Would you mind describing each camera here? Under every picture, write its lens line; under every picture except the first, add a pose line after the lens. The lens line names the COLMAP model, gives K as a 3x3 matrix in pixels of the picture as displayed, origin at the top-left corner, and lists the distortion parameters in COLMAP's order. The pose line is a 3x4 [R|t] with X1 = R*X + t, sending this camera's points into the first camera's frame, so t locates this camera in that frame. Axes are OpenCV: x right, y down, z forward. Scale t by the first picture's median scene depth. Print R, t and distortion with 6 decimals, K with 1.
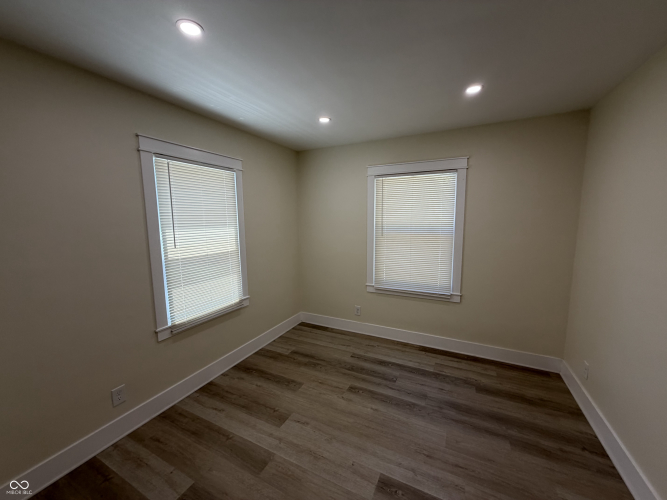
lens RADIAL K [[266.3, 0, 332.8], [0, 266.3, 250.7], [0, 0, 1]] dist [0.000556, 0.000190]
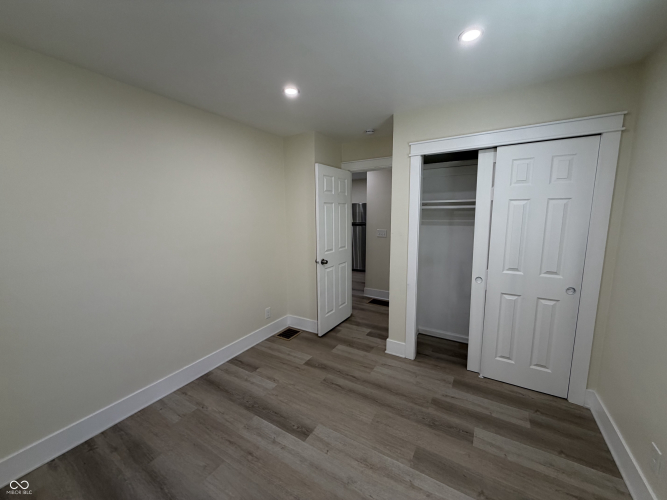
lens RADIAL K [[266.3, 0, 333.9], [0, 266.3, 250.8], [0, 0, 1]] dist [0.000556, 0.000190]
pose [[-0.996317, 0.009515, 0.085220, -0.041903], [0.031510, 0.964919, 0.260652, -0.203096], [-0.079750, 0.262377, -0.961664, 1.757956]]
